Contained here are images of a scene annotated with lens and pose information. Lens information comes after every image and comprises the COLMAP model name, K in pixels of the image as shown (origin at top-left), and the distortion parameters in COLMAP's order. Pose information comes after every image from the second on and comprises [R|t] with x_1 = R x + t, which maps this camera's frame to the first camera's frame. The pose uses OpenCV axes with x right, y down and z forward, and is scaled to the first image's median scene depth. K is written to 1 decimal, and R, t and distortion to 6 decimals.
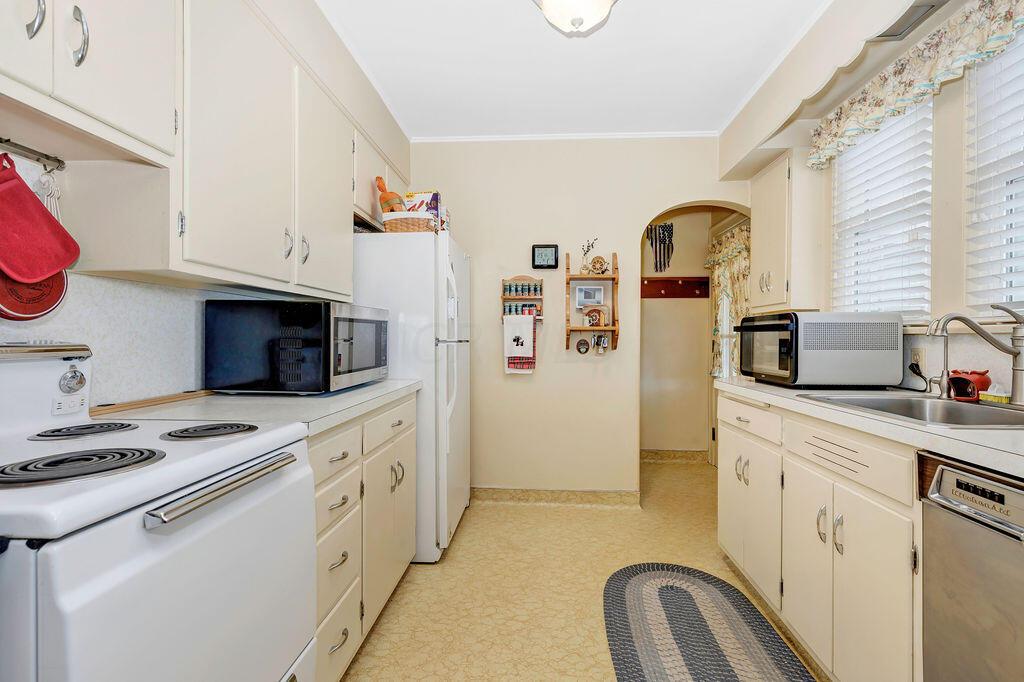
lens RADIAL K [[449.6, 0, 512.0], [0, 449.6, 341.0], [0, 0, 1]] dist [0.015150, -0.000382]
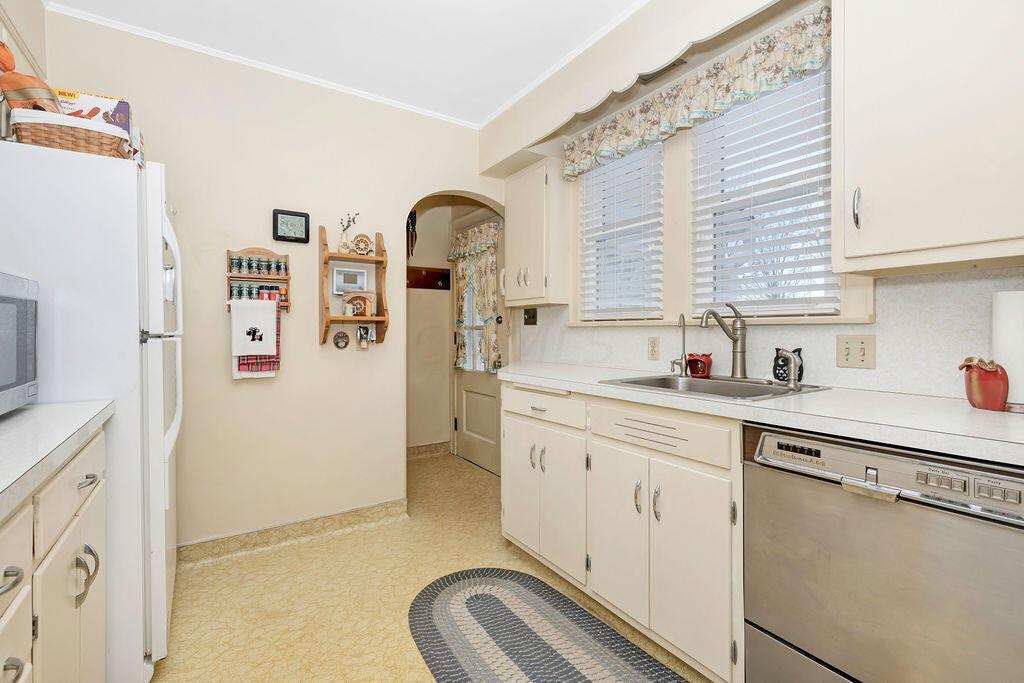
lens RADIAL K [[462.8, 0, 510.6], [0, 462.8, 333.1], [0, 0, 1]] dist [0.011064, -0.000679]
pose [[0.802810, -0.007165, 0.596192, -0.108507], [0.007580, 0.999970, 0.001811, -0.000065], [-0.596187, 0.003065, 0.802840, 0.128248]]
